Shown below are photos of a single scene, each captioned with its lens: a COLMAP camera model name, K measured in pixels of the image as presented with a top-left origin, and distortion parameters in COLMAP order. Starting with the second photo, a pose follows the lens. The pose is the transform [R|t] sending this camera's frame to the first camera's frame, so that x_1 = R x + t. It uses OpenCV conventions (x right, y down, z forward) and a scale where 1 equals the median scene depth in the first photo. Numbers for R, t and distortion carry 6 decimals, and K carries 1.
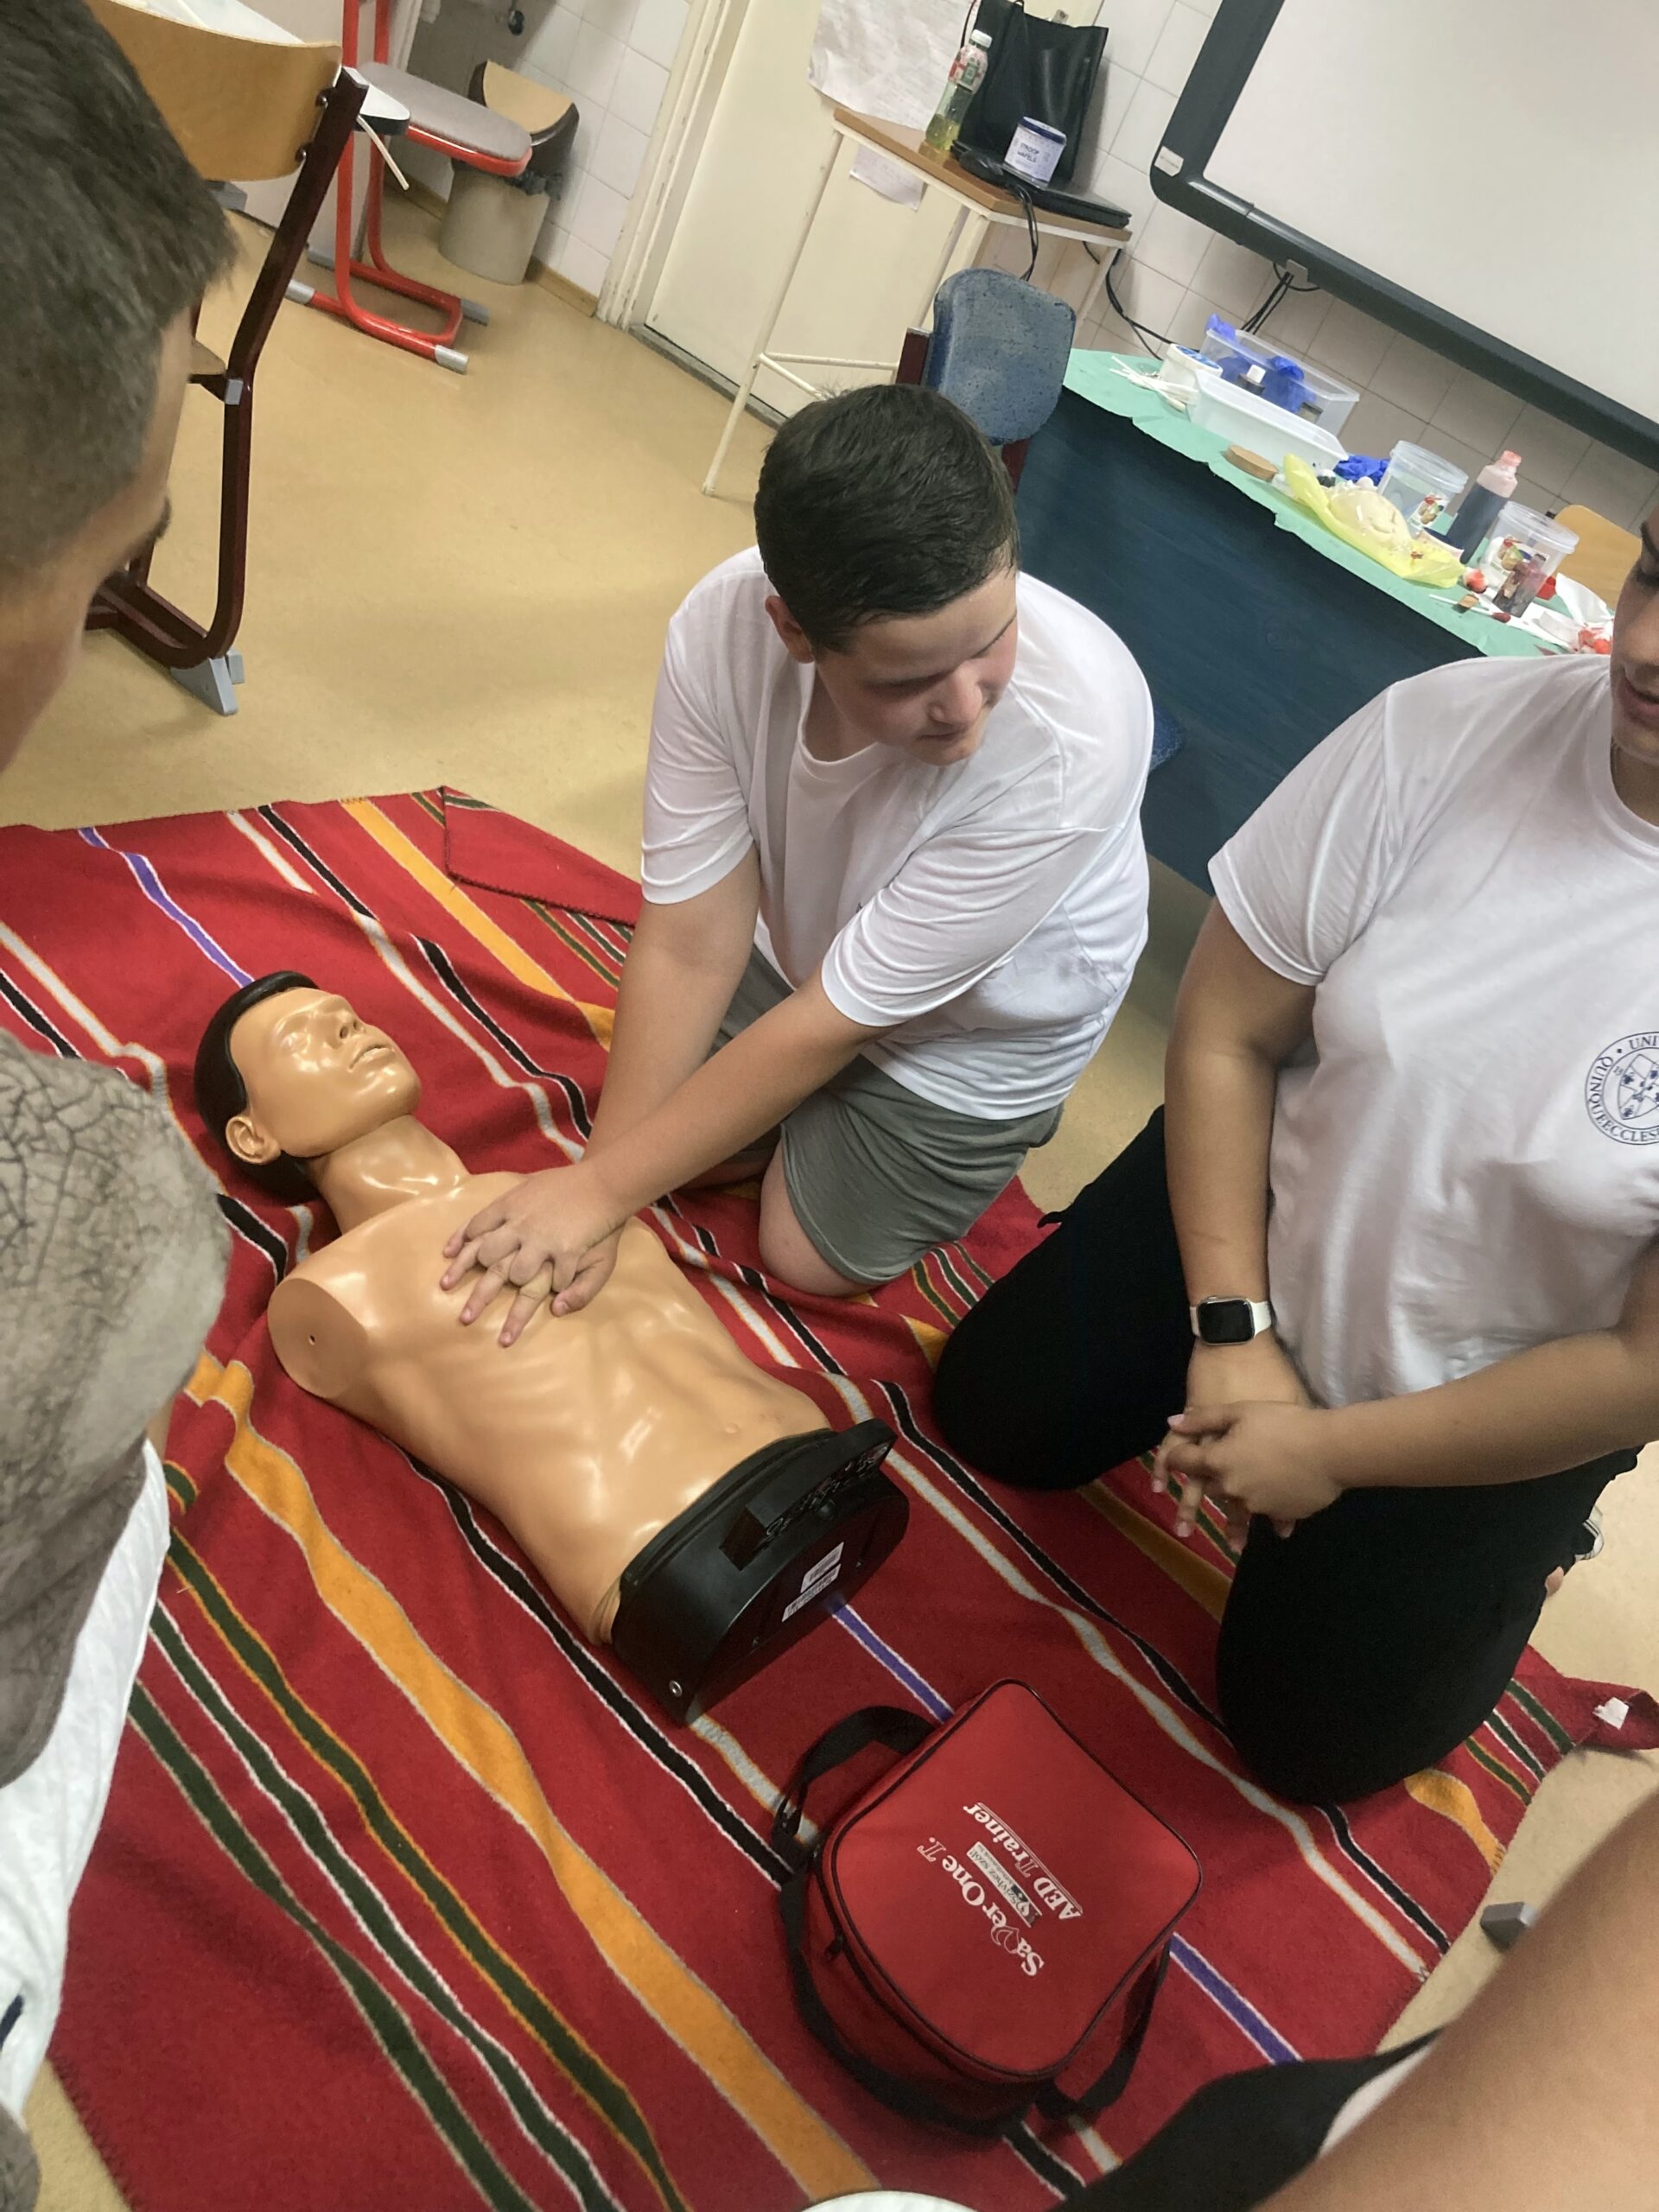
lens RADIAL K [[1819.7, 0, 828.3], [0, 1819.7, 1103.7], [0, 0, 1]] dist [0.010395, -0.010823]
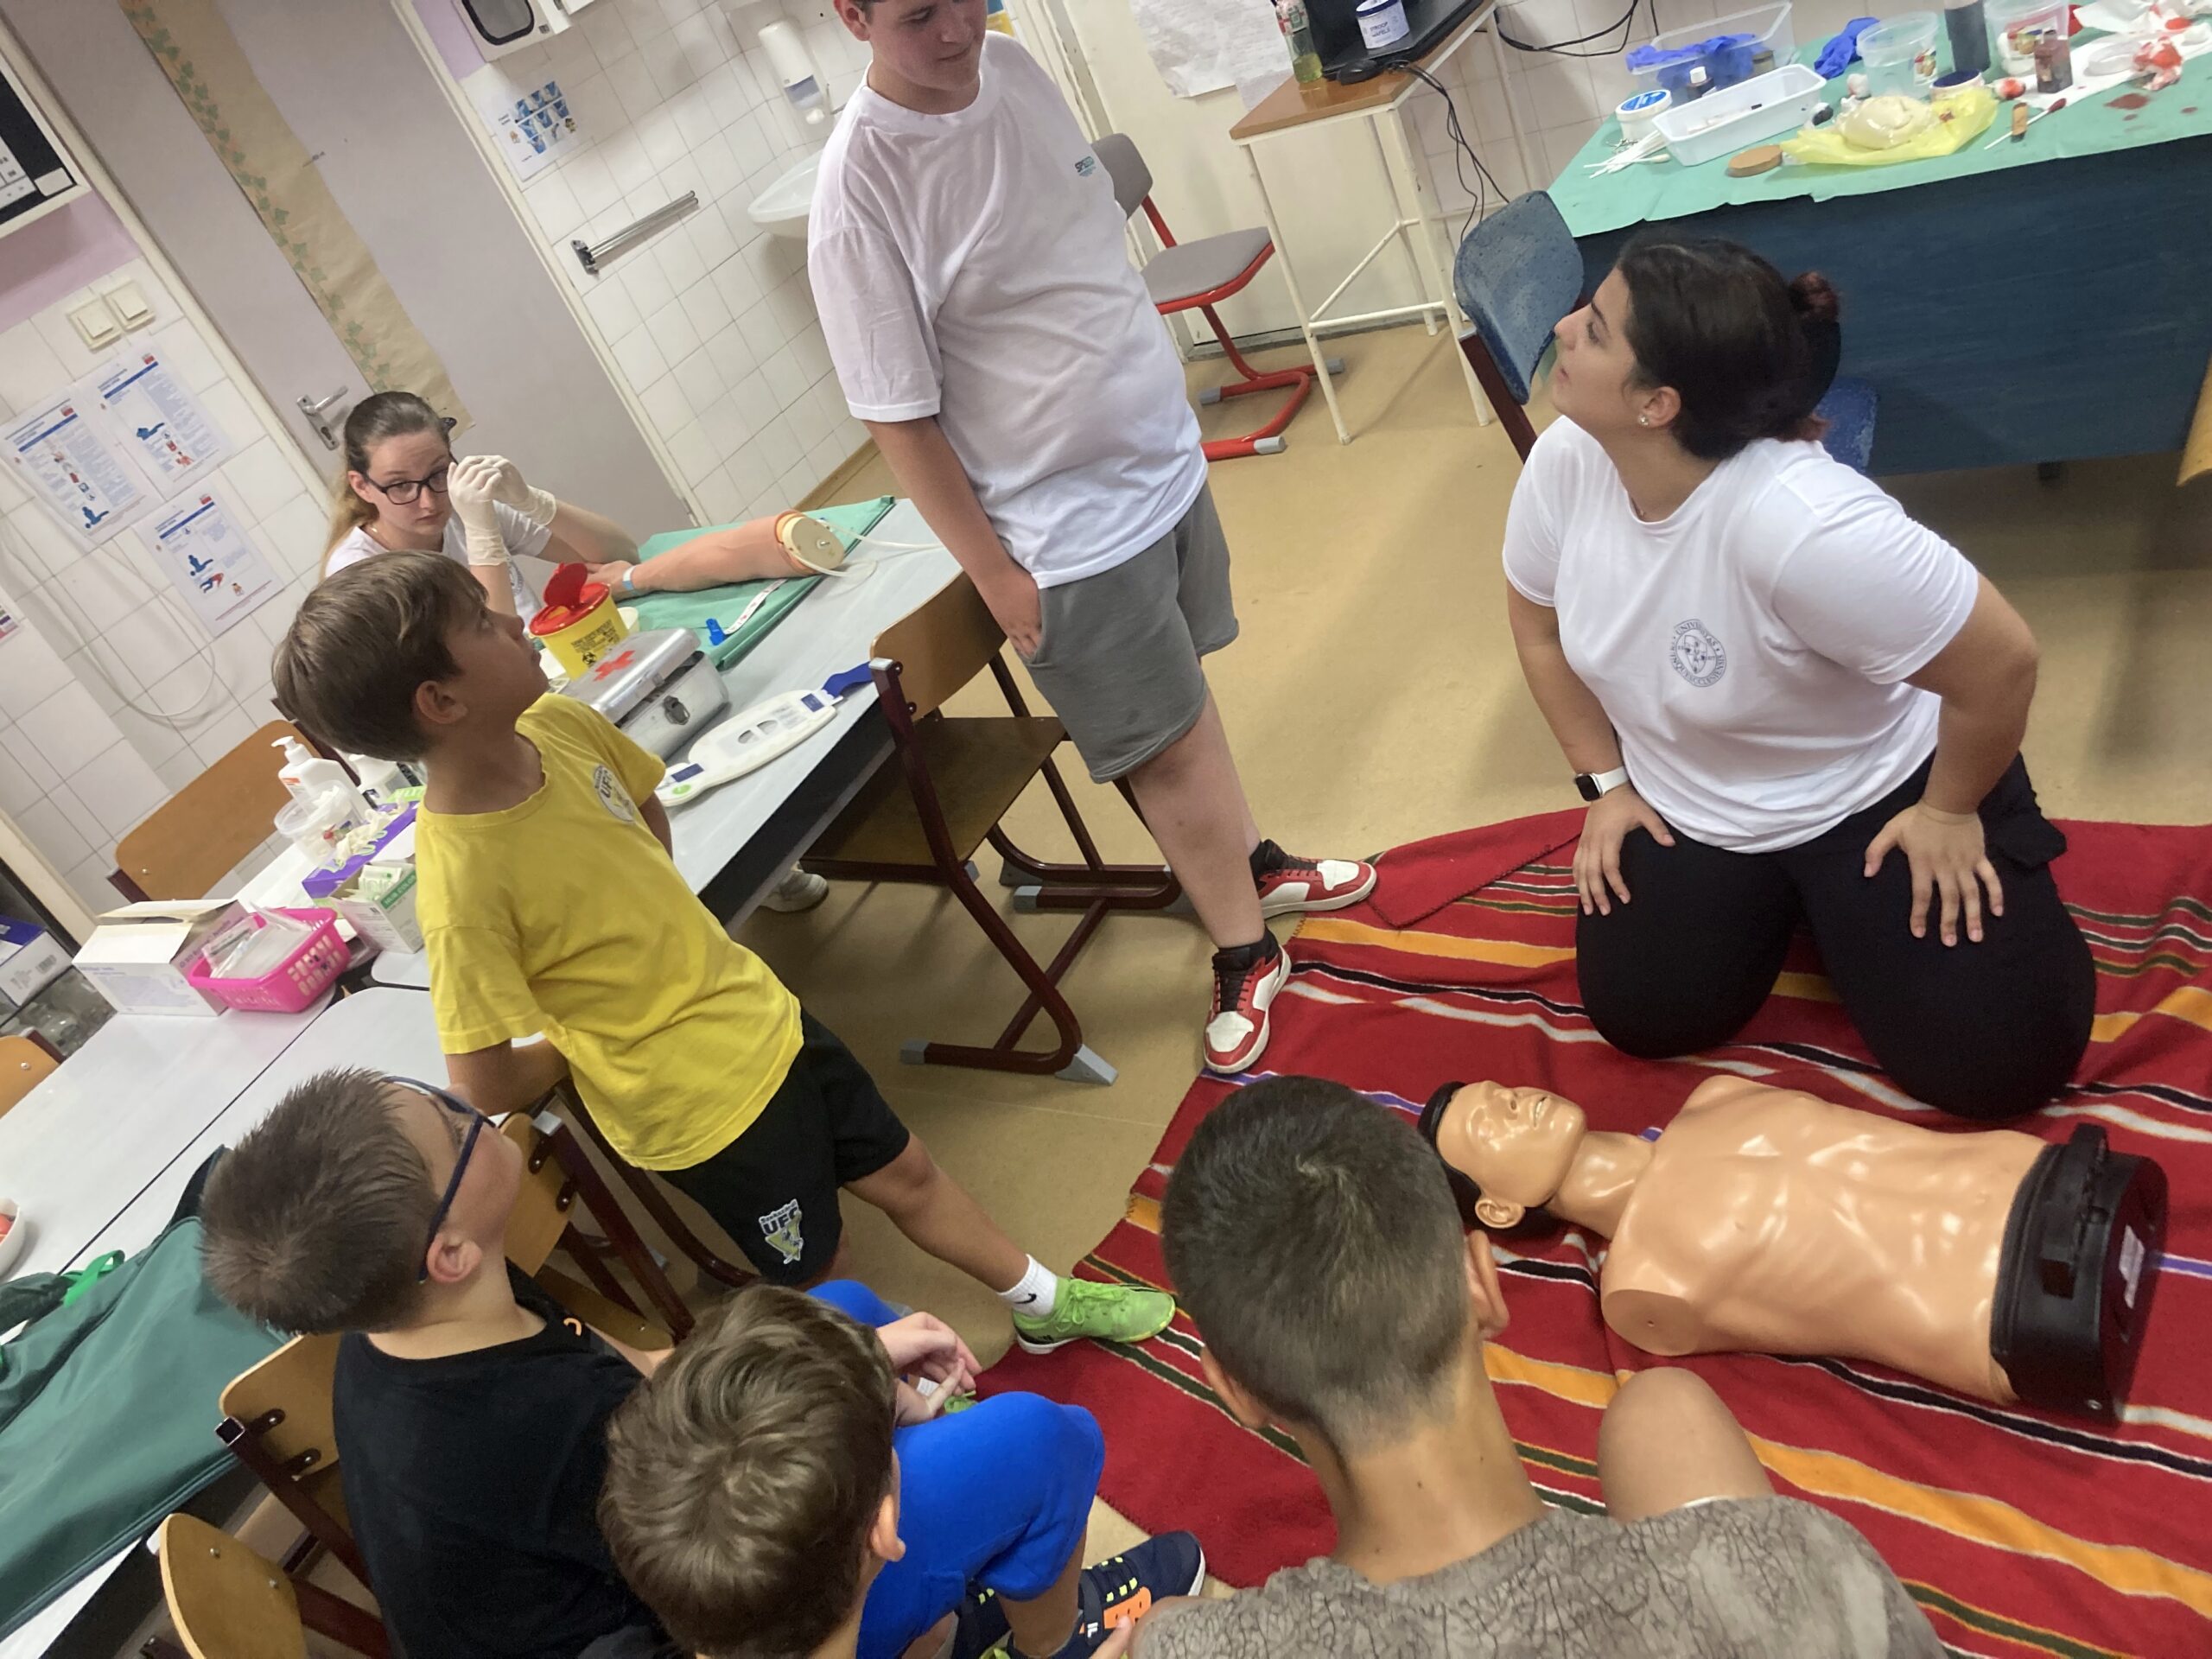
lens RADIAL K [[1819.7, 0, 1106.9], [0, 1819.7, 831.3], [0, 0, 1]] dist [0.010395, -0.010823]
pose [[0.719705, -0.626136, -0.299963, 0.041029], [0.608253, 0.776952, -0.162402, -0.154243], [0.334742, -0.065572, 0.940025, -0.298757]]
